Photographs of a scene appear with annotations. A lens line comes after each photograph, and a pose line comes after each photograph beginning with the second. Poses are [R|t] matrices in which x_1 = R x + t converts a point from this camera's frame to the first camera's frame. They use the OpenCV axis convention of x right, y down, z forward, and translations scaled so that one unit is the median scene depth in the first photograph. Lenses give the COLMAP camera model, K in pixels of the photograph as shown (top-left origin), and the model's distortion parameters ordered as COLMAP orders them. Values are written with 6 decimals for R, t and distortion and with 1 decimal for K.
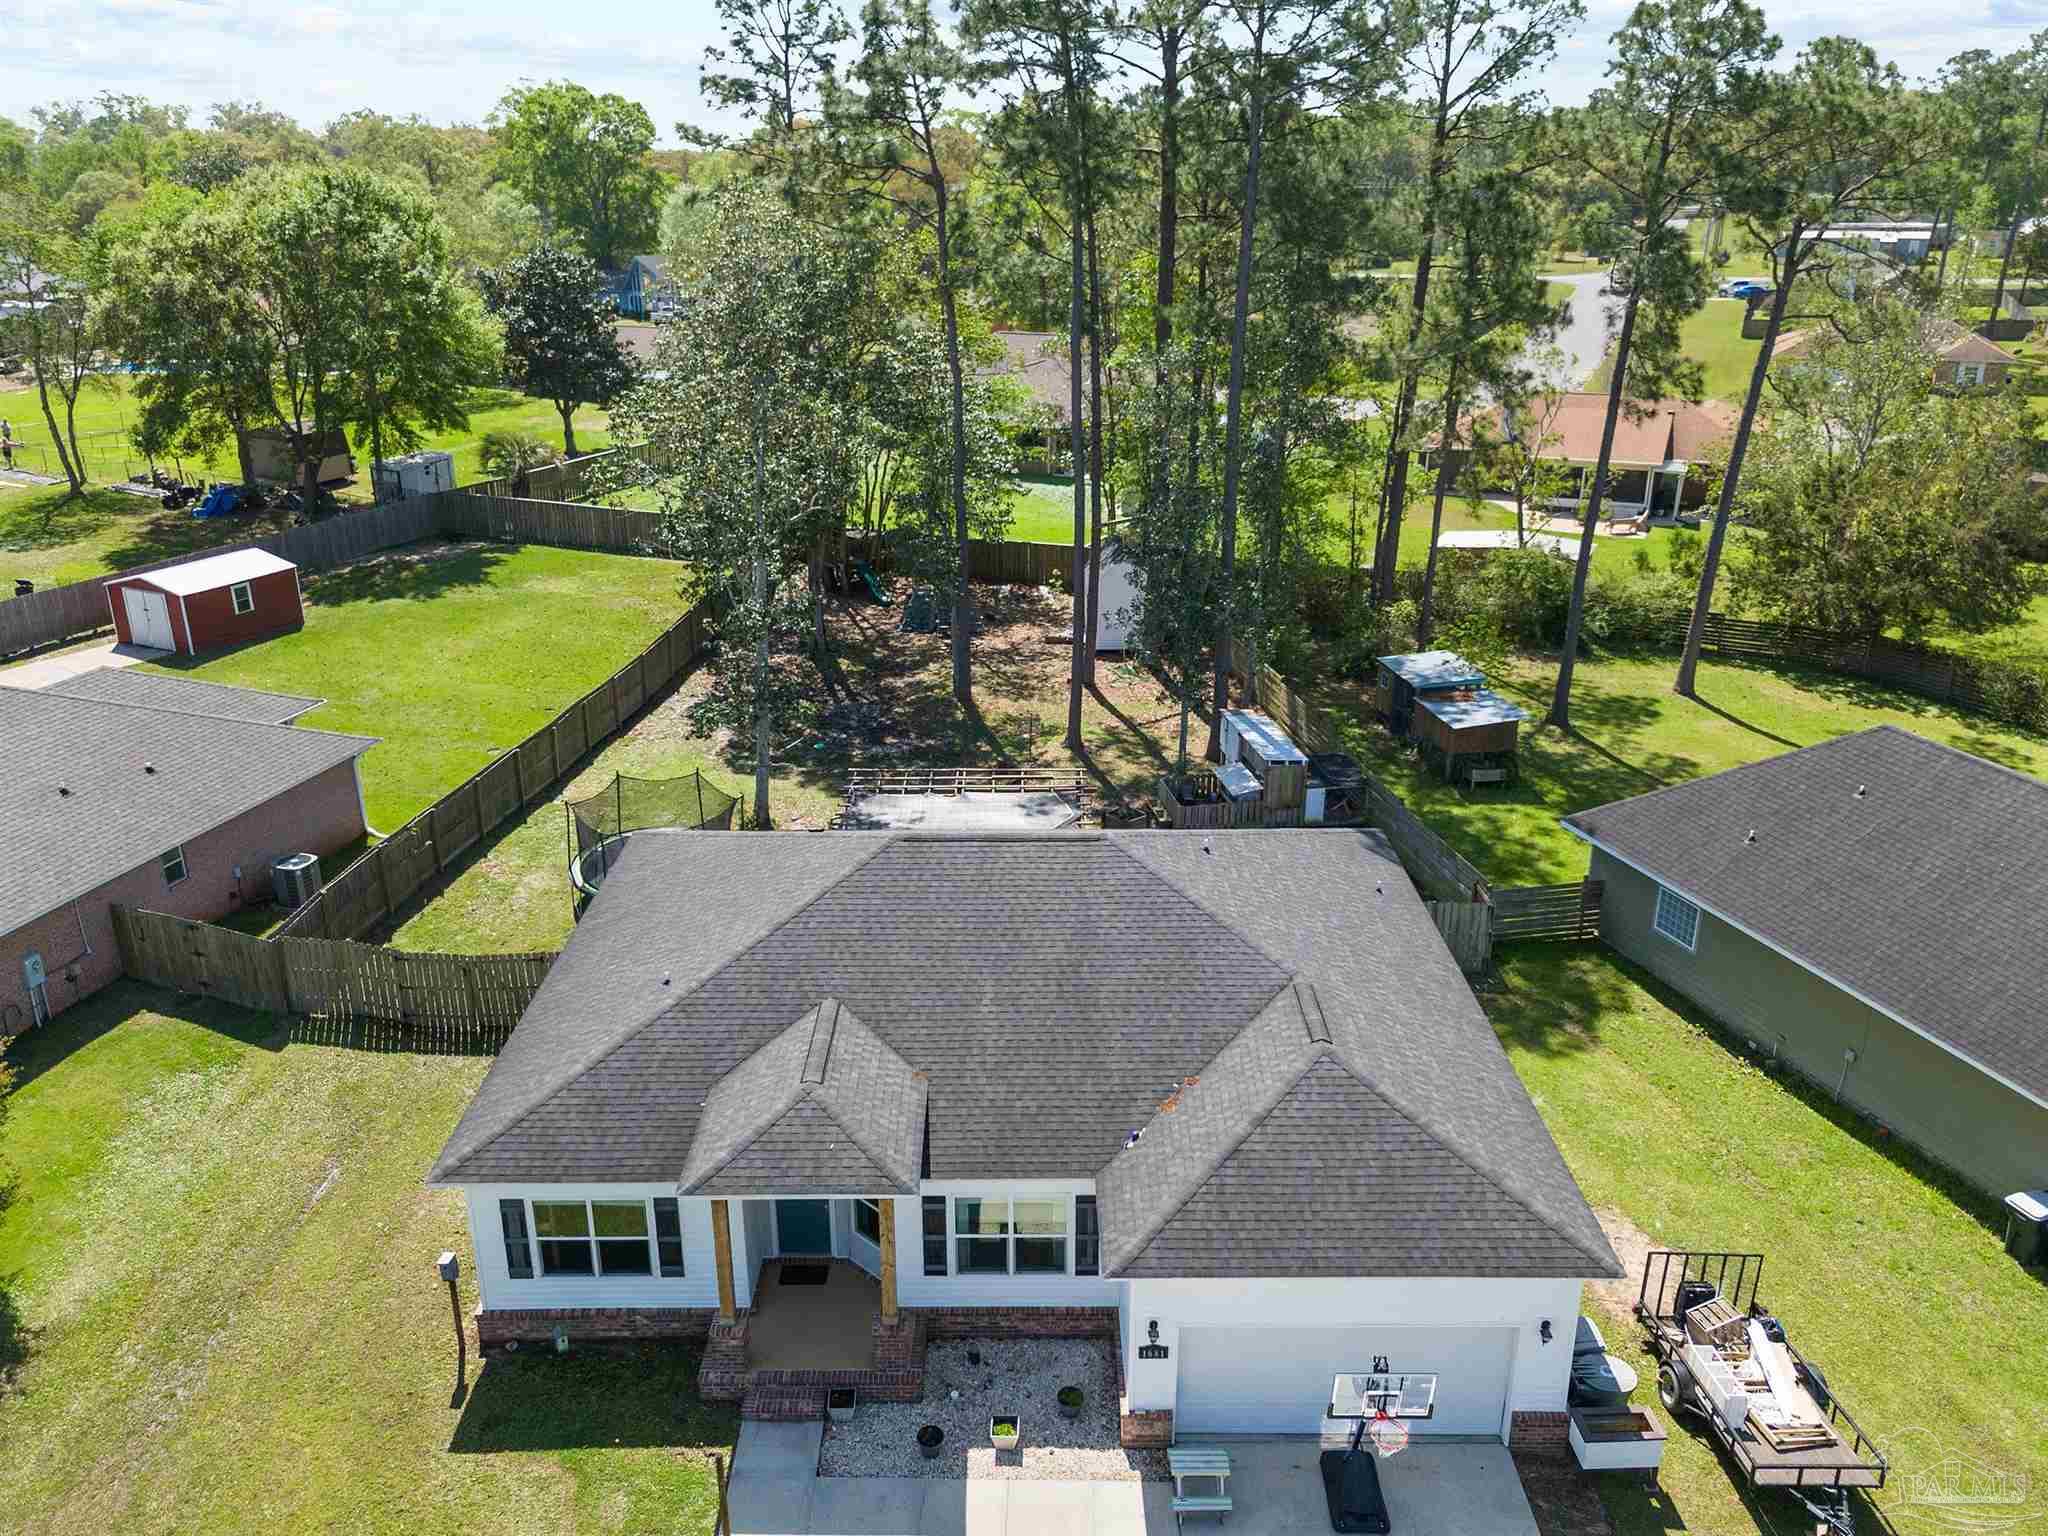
lens RADIAL K [[1545.3, 0, 1029.9], [0, 1545.3, 779.1], [0, 0, 1]] dist [0.058810, -0.044614]
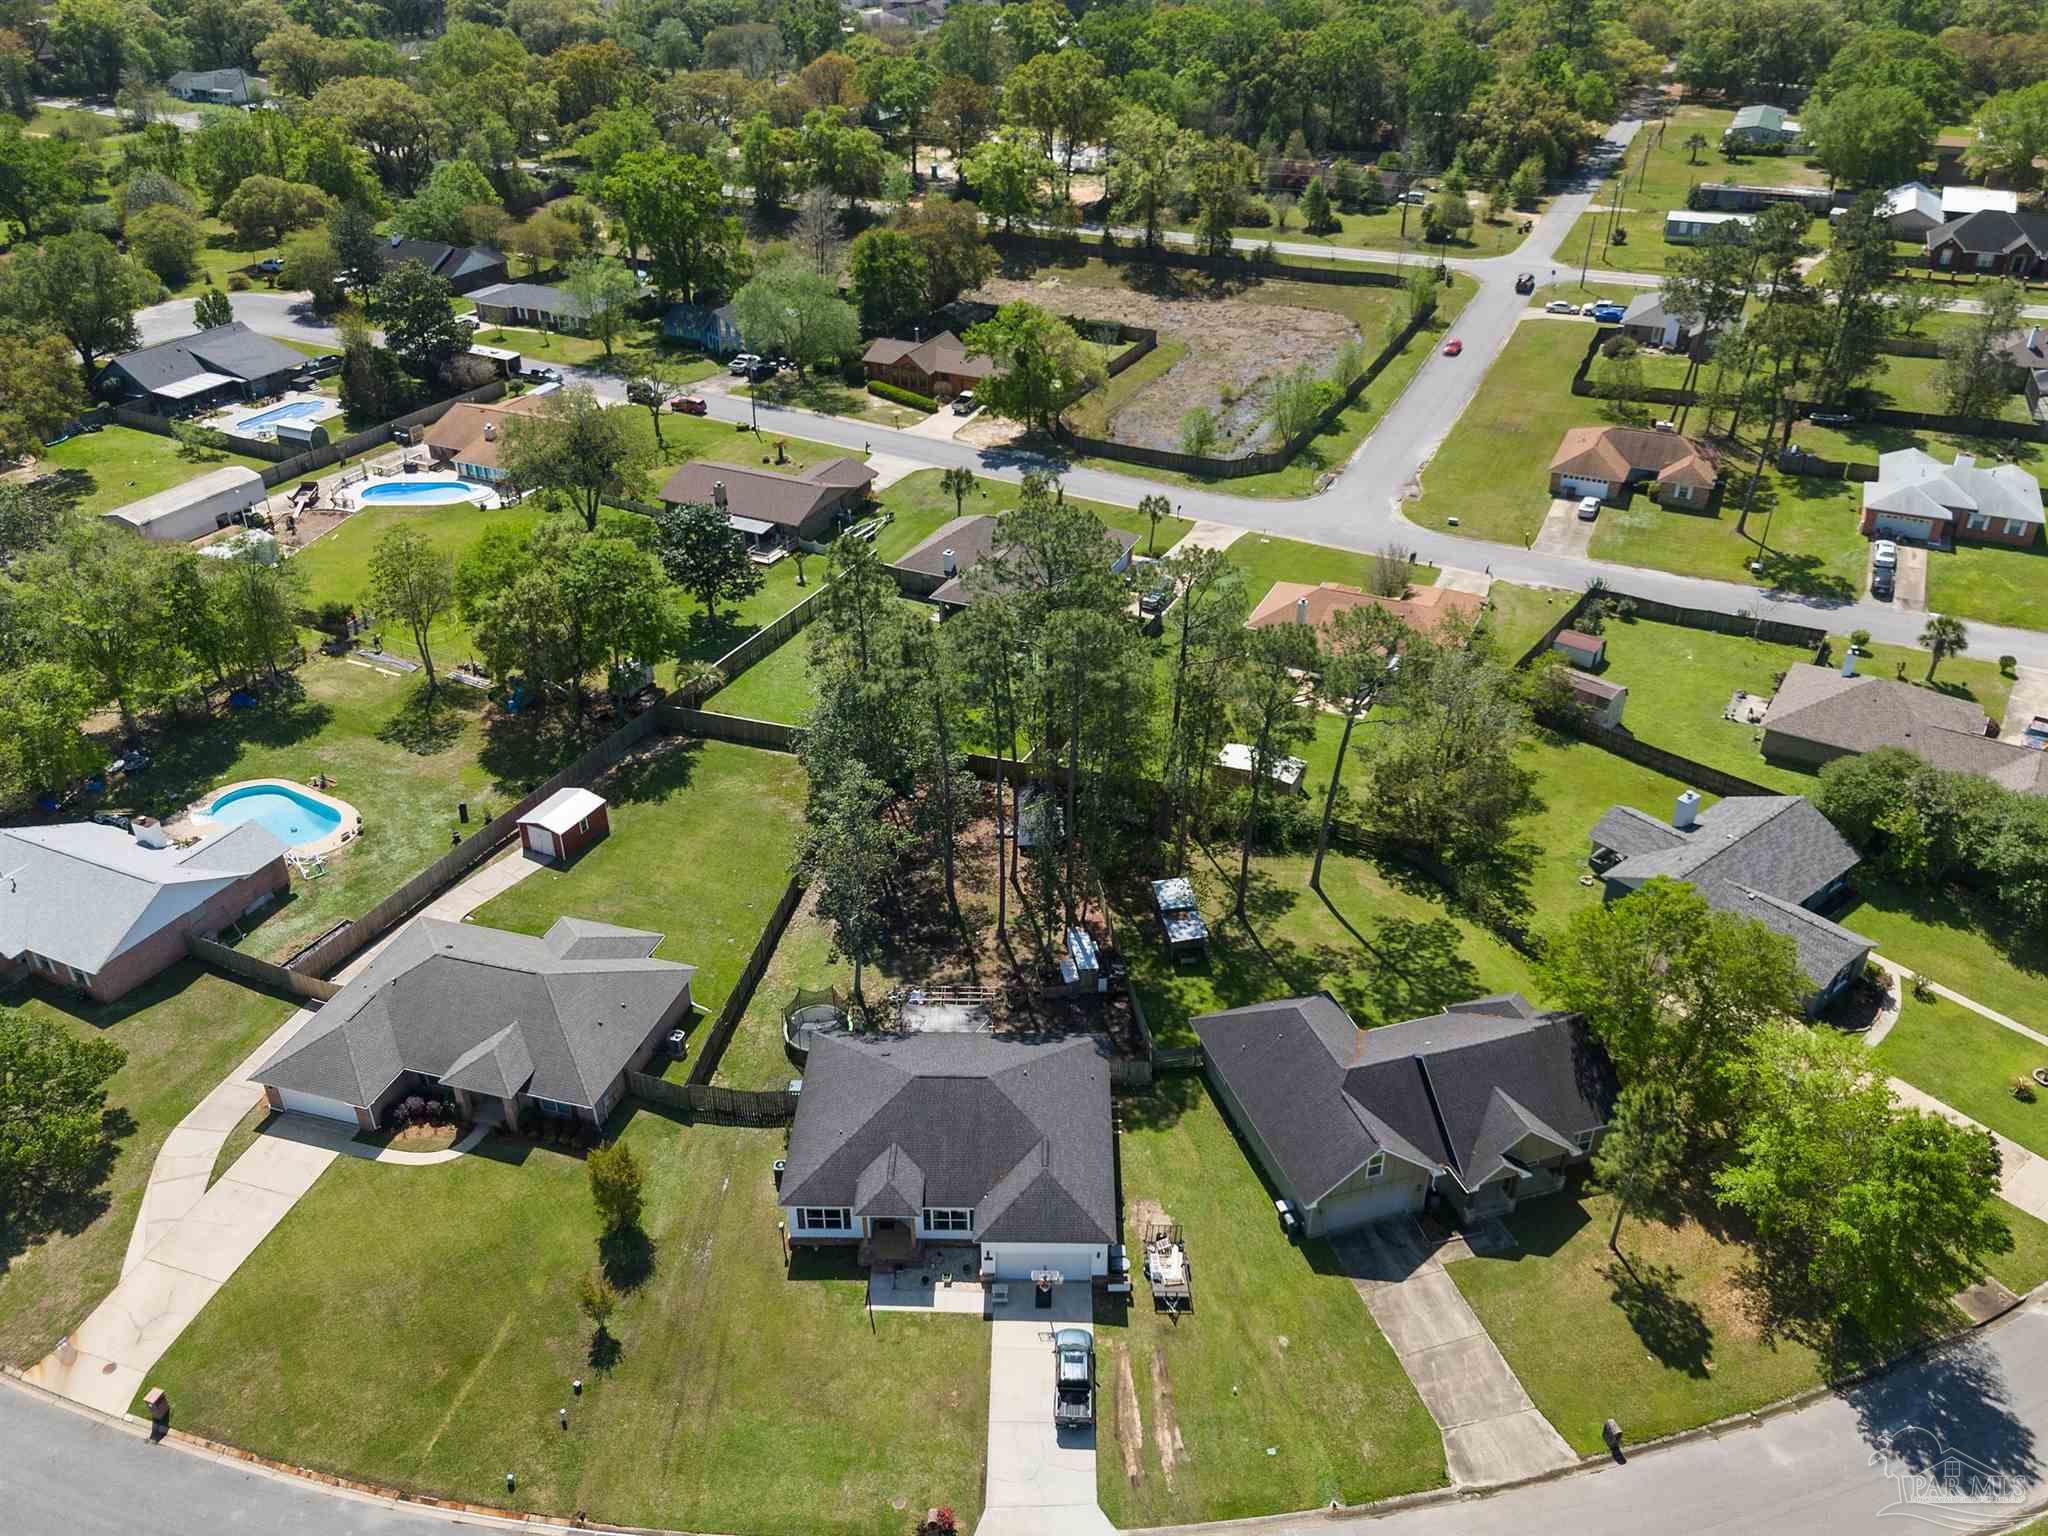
lens RADIAL K [[1536.3, 0, 1031.0], [0, 1536.3, 780.3], [0, 0, 1]] dist [0.051011, -0.037190]
pose [[0.999840, 0.012486, -0.012831, 0.138657], [-0.010003, 0.983978, 0.178012, -0.882615], [0.014848, -0.177855, 0.983945, -1.499558]]
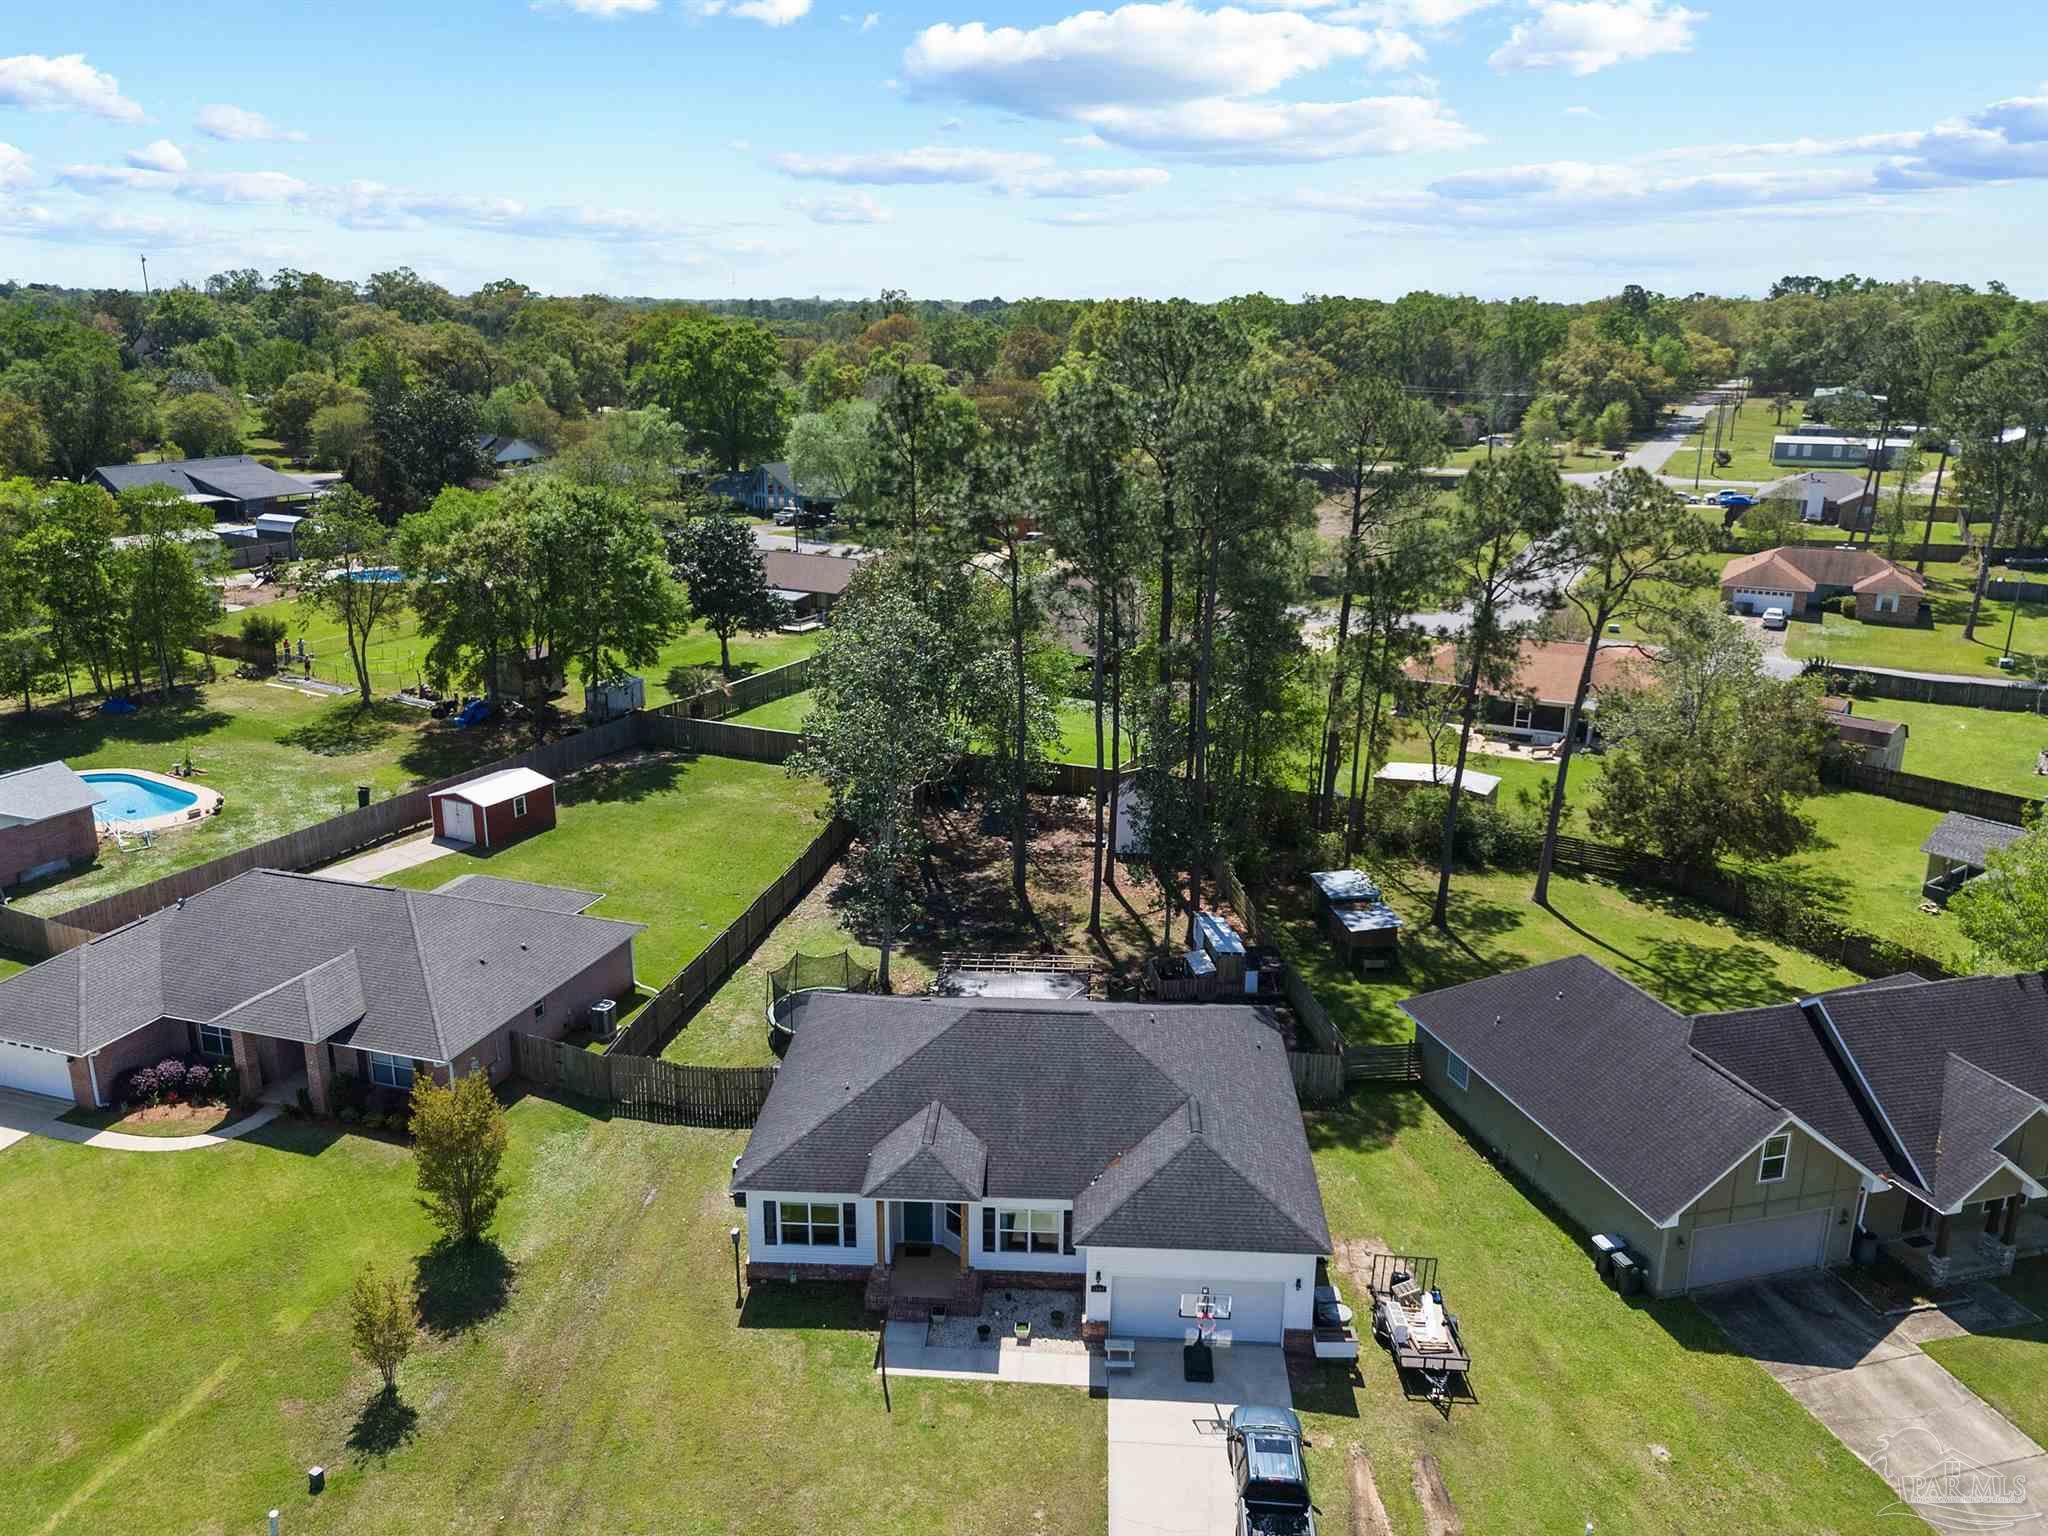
lens RADIAL K [[1536.3, 0, 1031.0], [0, 1536.3, 780.3], [0, 0, 1]] dist [0.051011, -0.037190]
pose [[0.998728, 0.024513, -0.044071, 0.043071], [-0.027641, 0.997035, -0.071815, -0.085525], [0.042180, 0.072942, 0.996444, -0.660413]]
